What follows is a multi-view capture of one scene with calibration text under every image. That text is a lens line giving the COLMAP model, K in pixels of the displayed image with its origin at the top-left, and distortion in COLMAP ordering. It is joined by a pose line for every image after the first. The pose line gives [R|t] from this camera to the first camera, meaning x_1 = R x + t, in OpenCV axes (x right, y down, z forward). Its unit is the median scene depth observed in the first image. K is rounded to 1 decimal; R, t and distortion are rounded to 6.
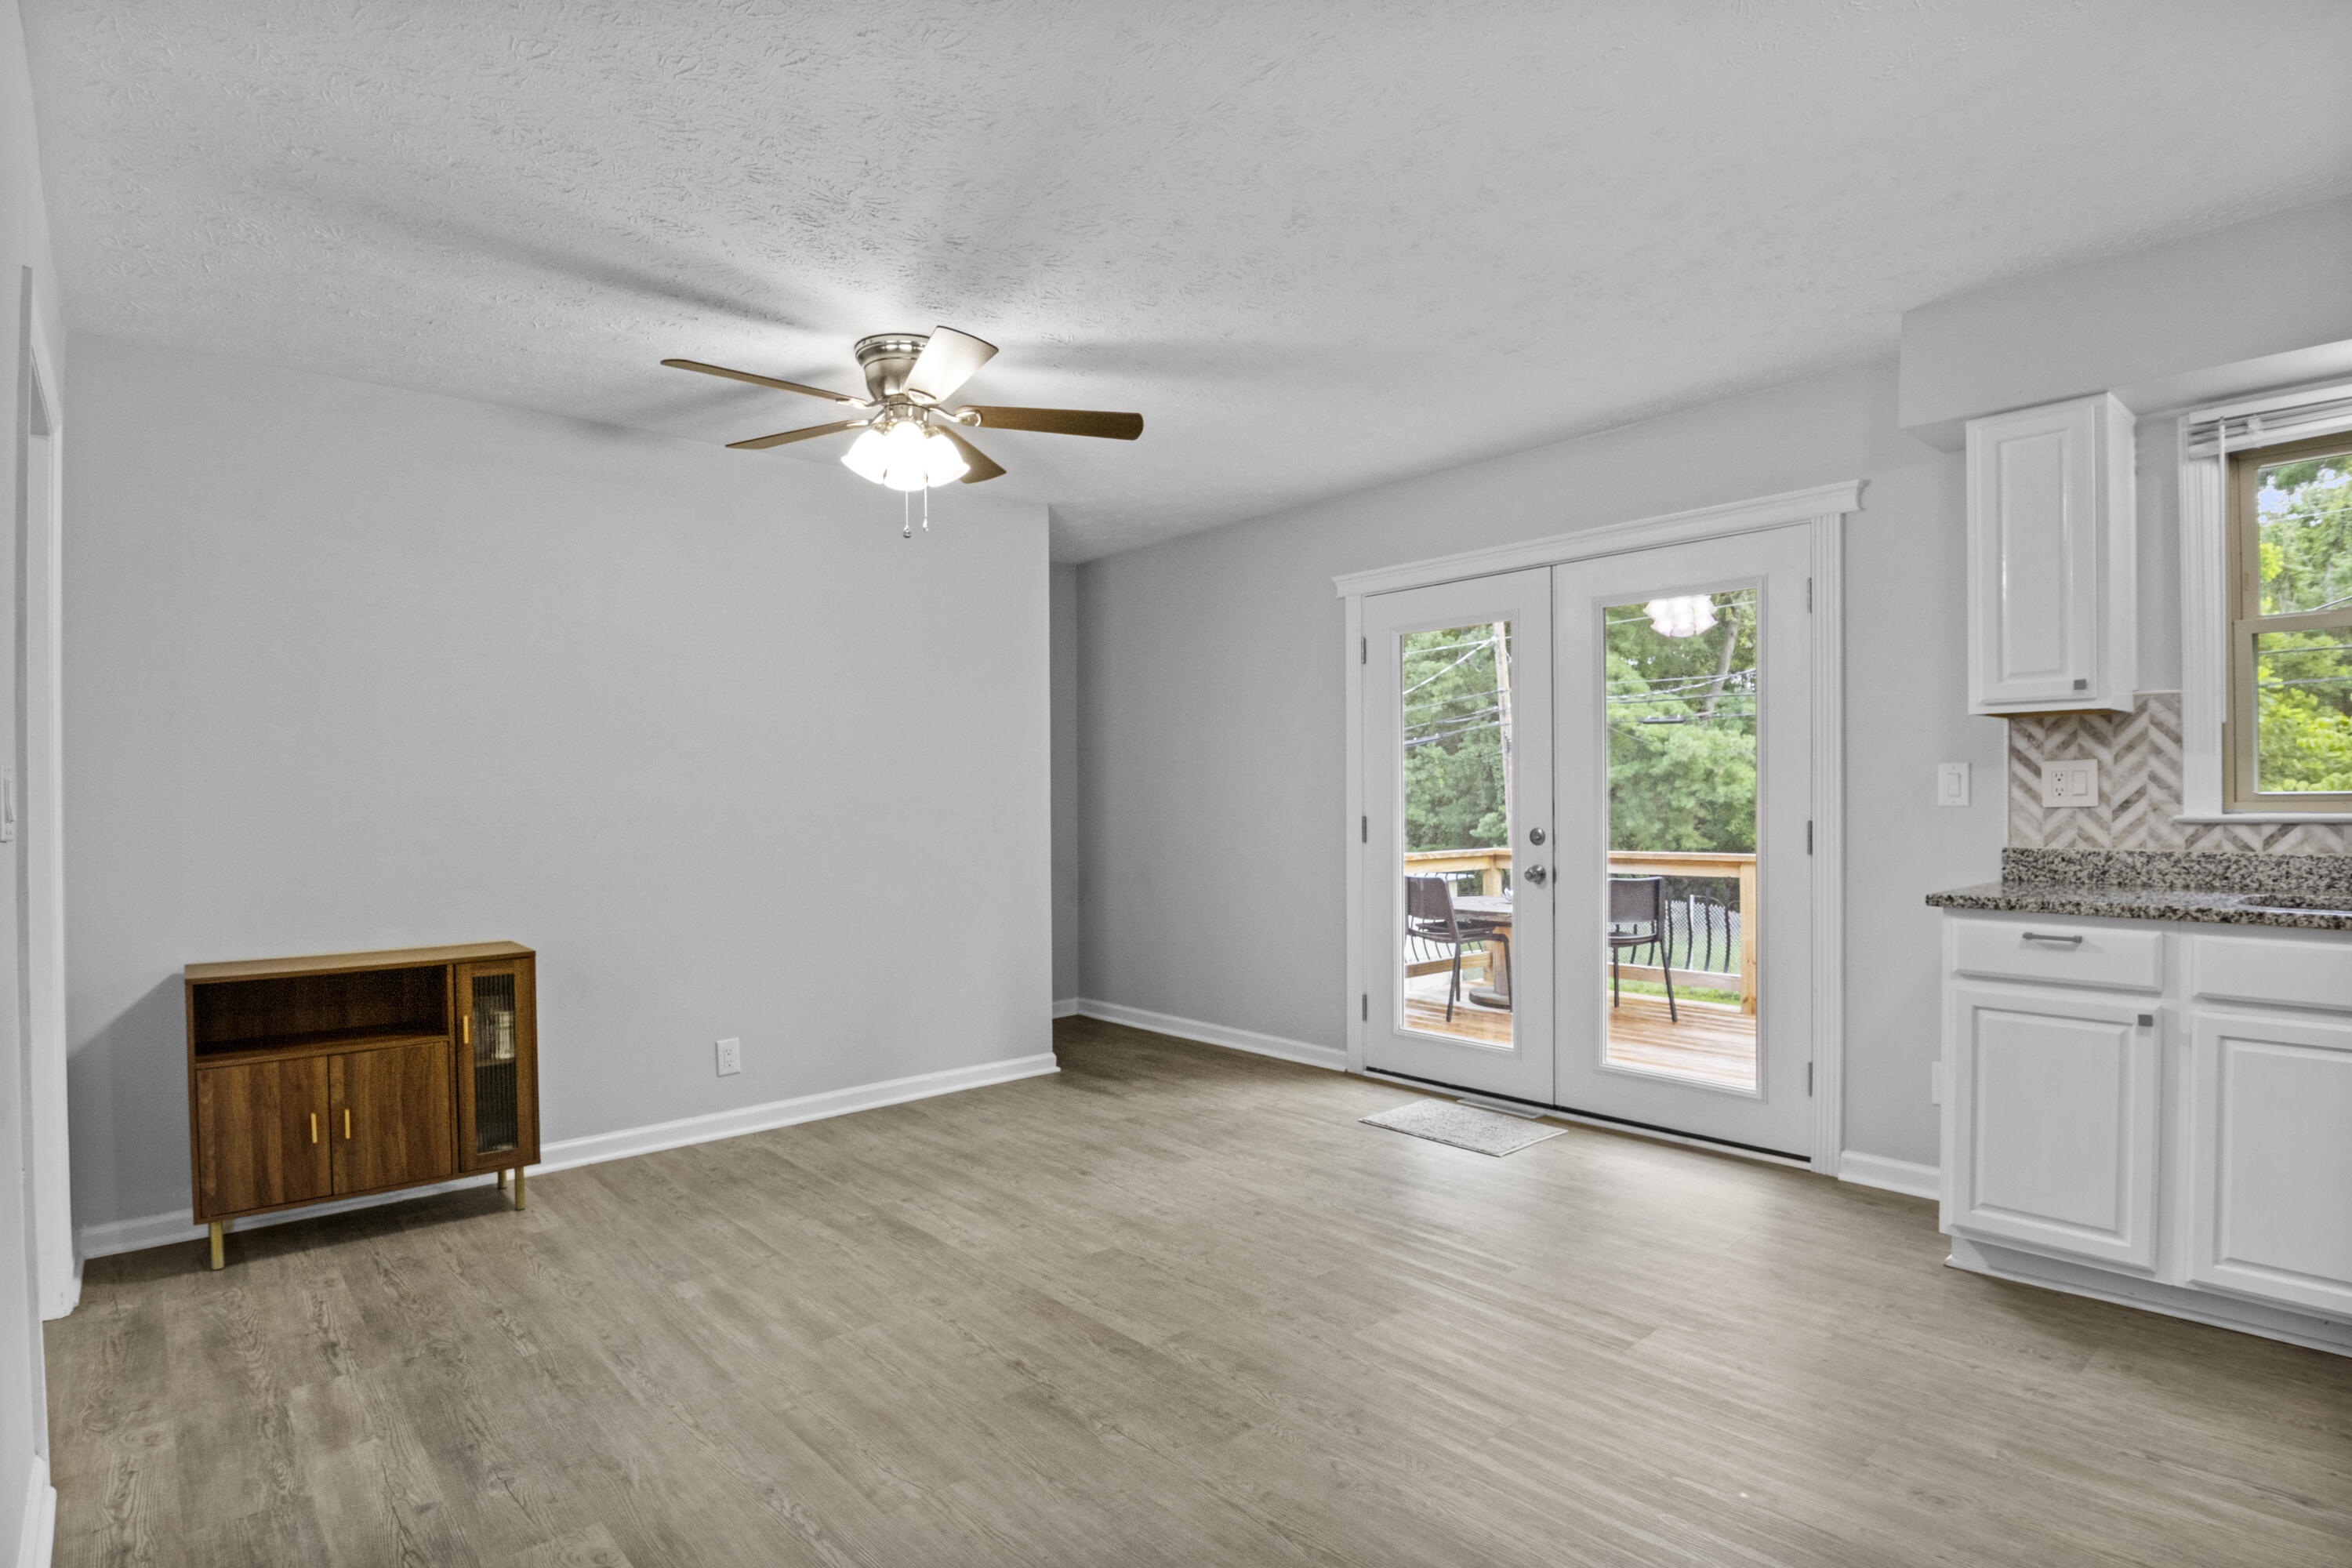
lens RADIAL K [[1198.4, 0, 1185.7], [0, 1198.4, 806.9], [0, 0, 1]] dist [-0.021929, -0.005761]
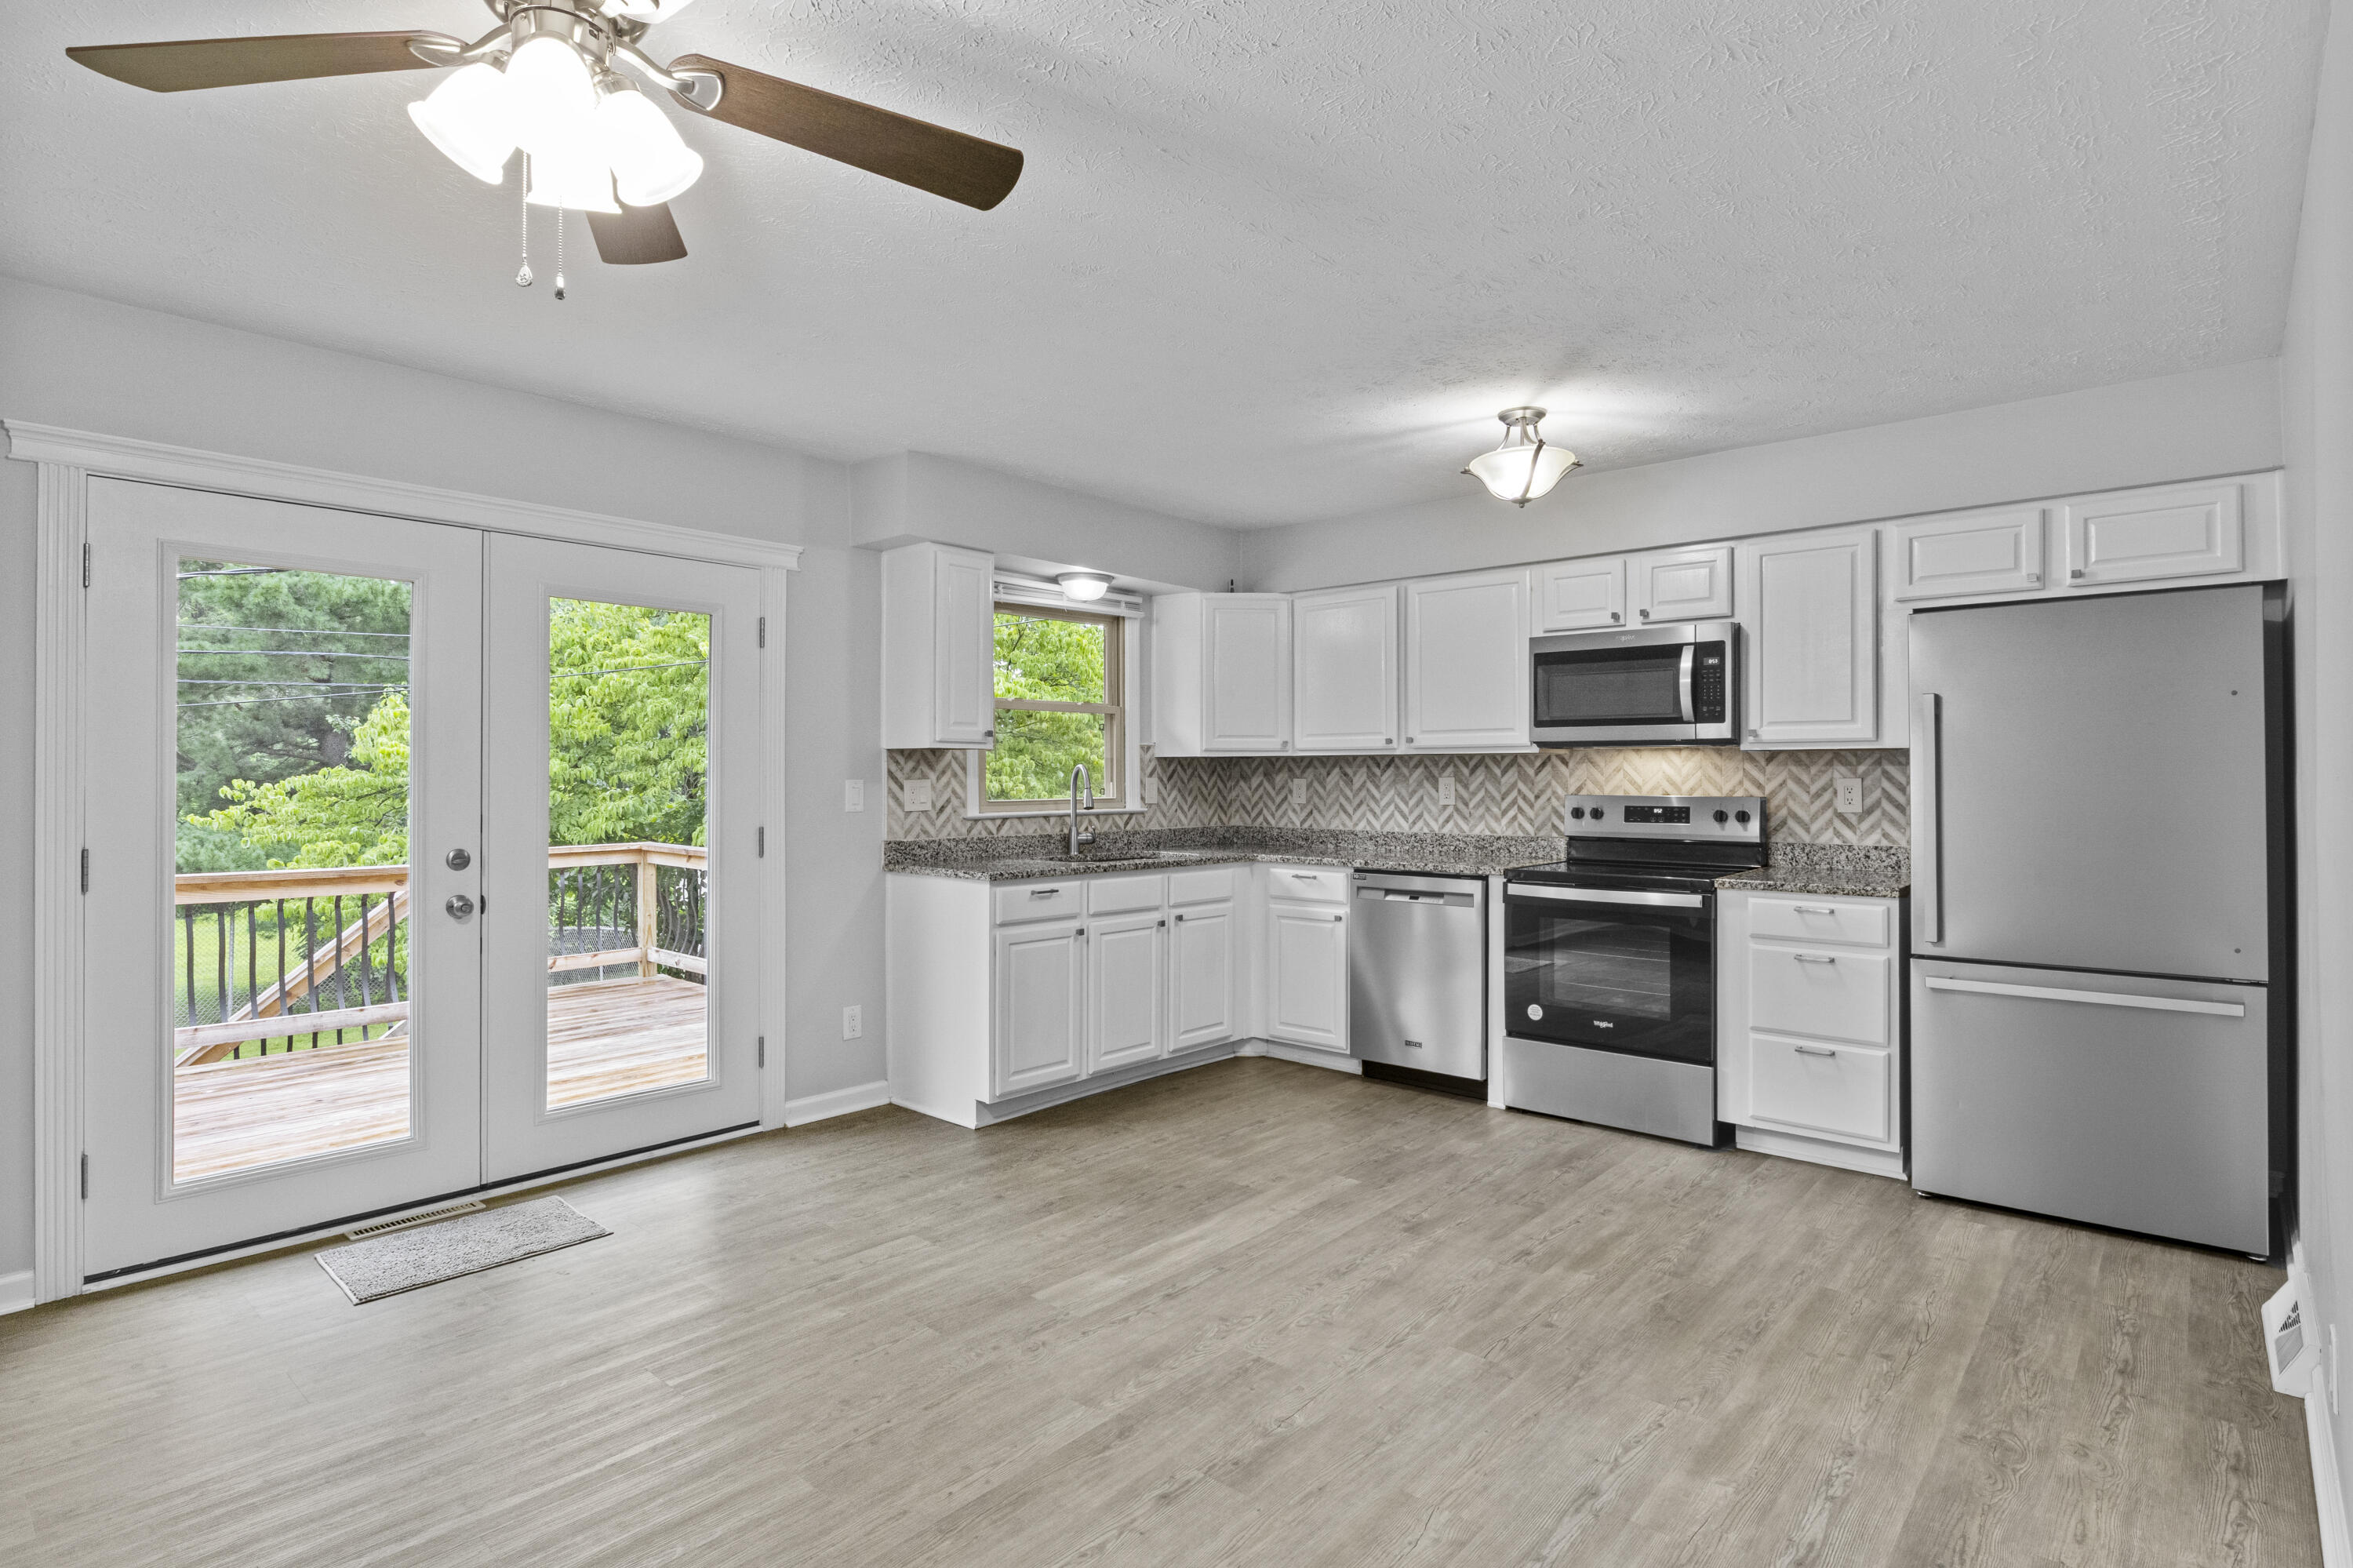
lens RADIAL K [[1199.0, 0, 1164.8], [0, 1199.0, 770.9], [0, 0, 1]] dist [-0.021929, -0.005761]
pose [[-0.122185, 0.013670, 0.992413, -0.823427], [0.010116, 0.999870, -0.012527, -0.029893], [-0.992456, 0.008509, -0.122308, 0.920756]]
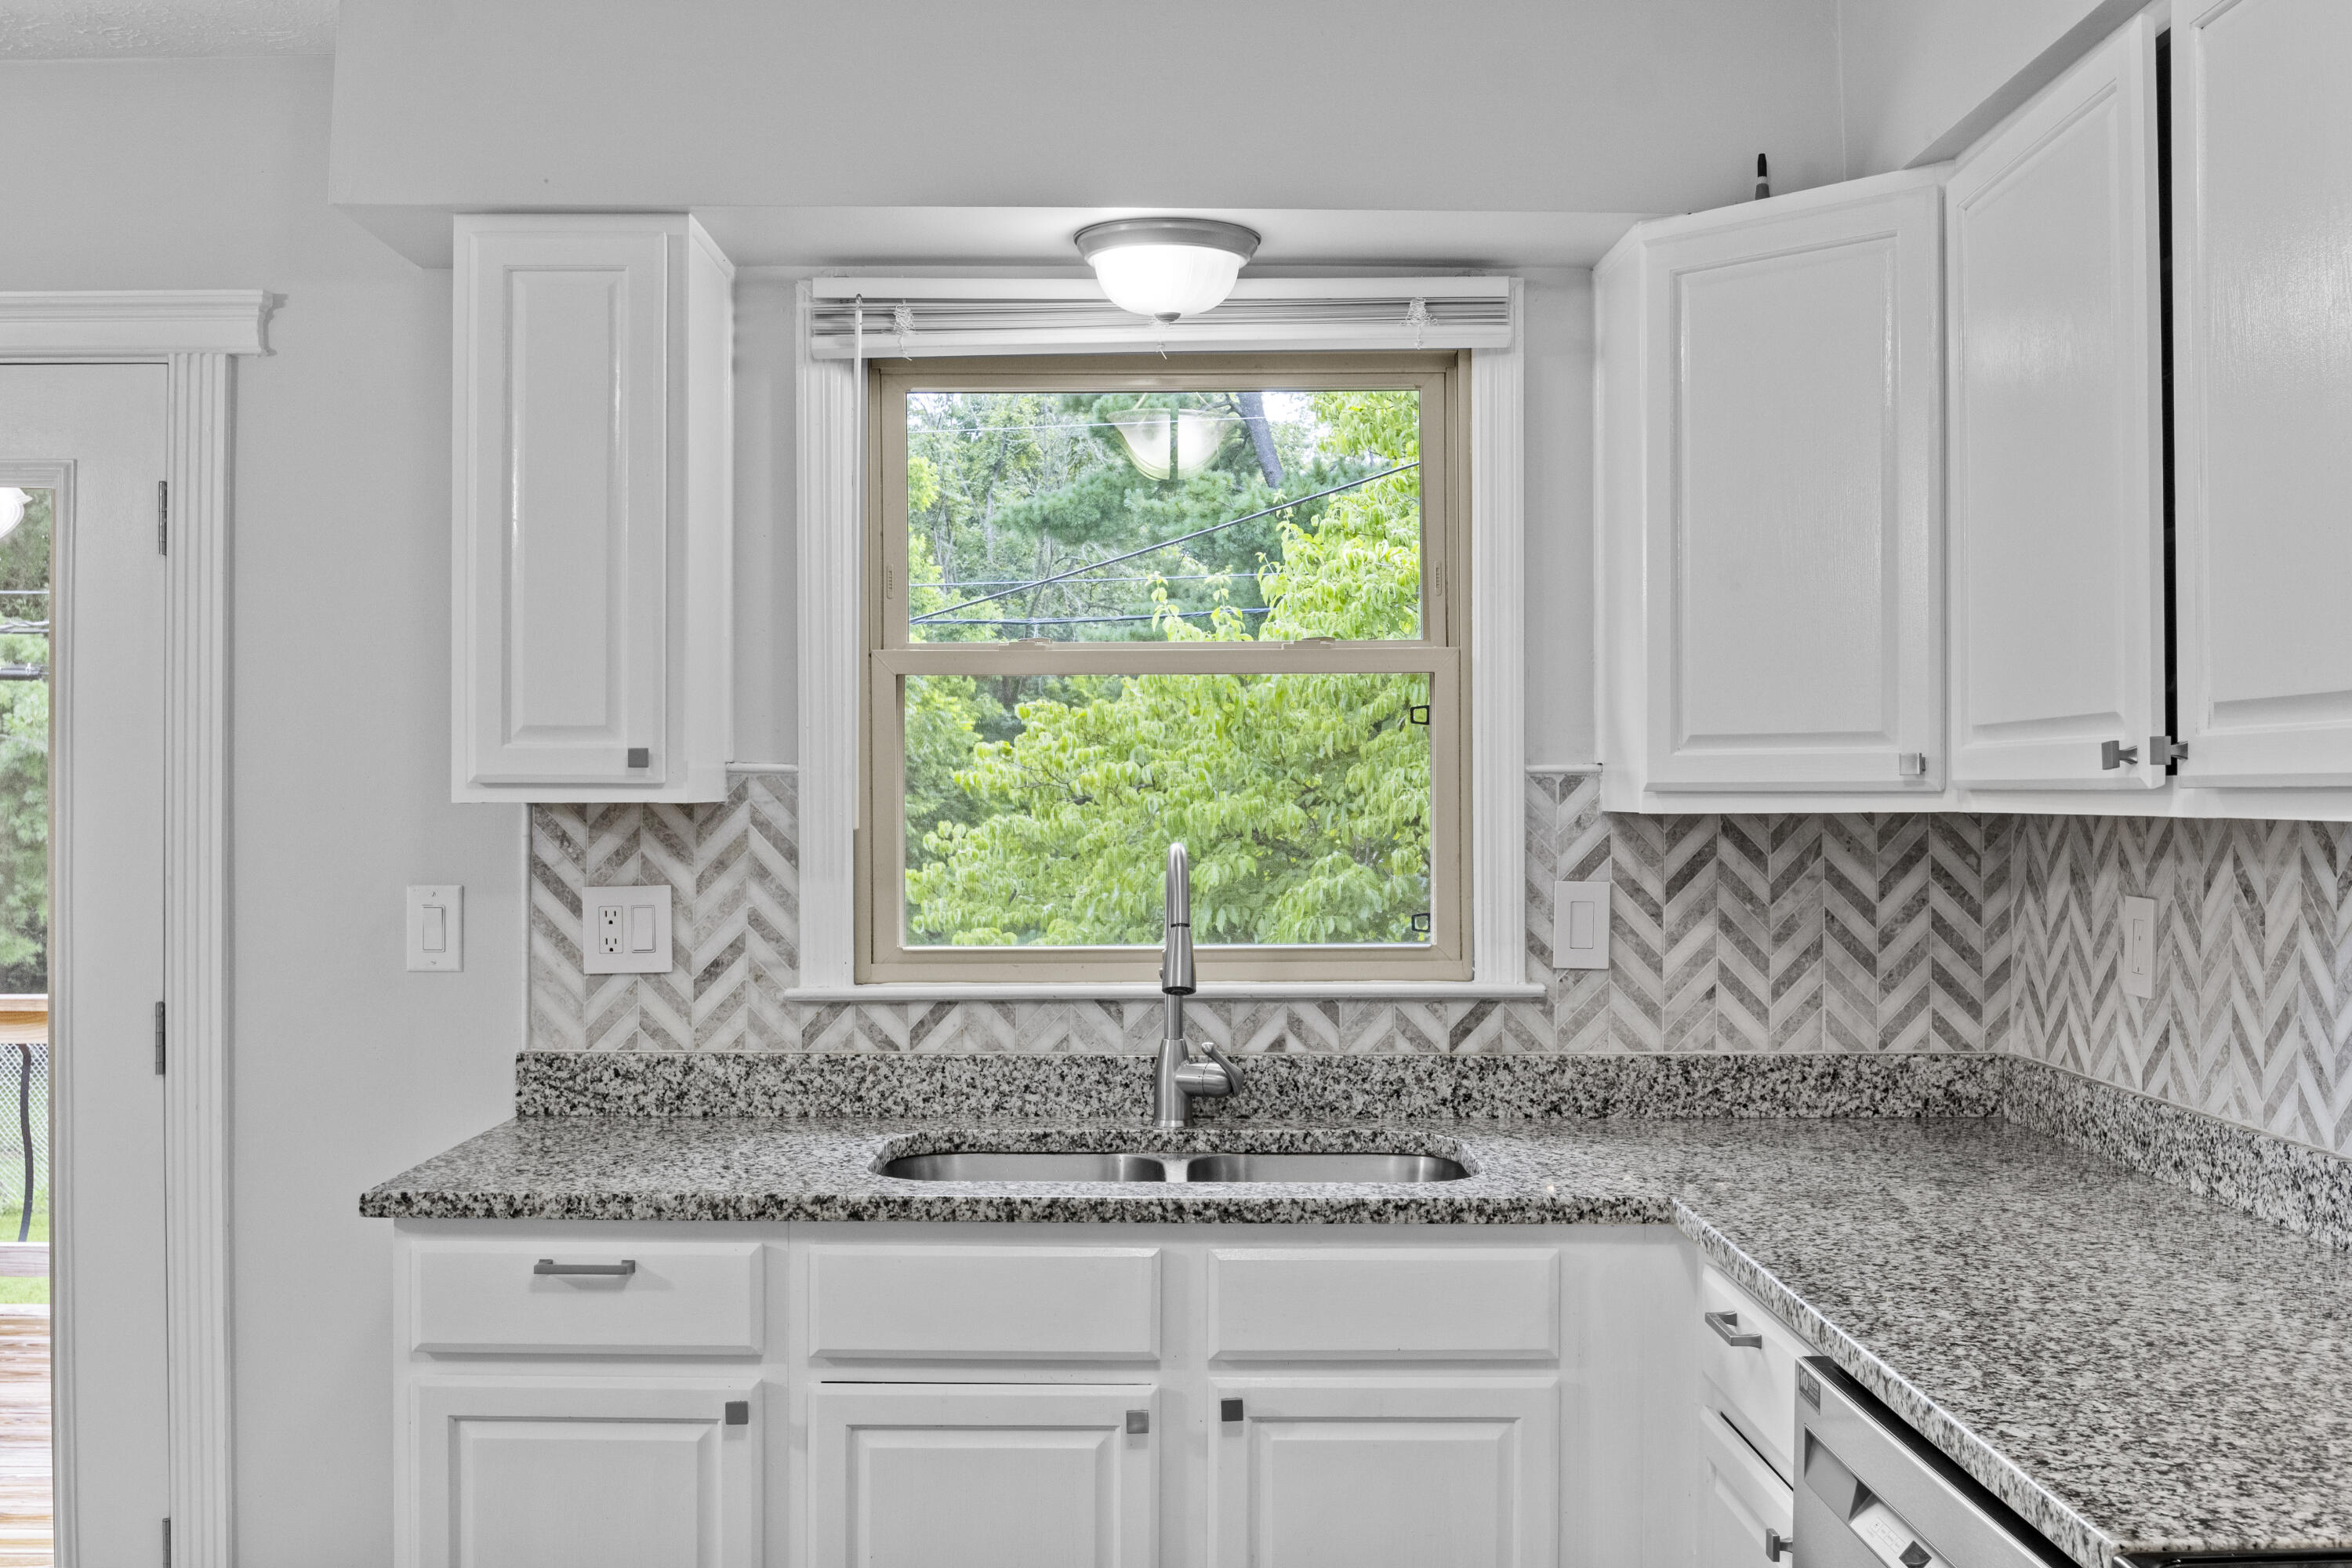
lens RADIAL K [[2252.7, 0, 1179.2], [0, 2252.7, 791.5], [0, 0, 1]] dist [-0.039425, 0.000000]
pose [[0.652133, 0.011395, 0.758019, 0.150259], [0.000961, 0.999874, -0.015858, -0.068912], [-0.758104, 0.011070, 0.652040, 0.159621]]
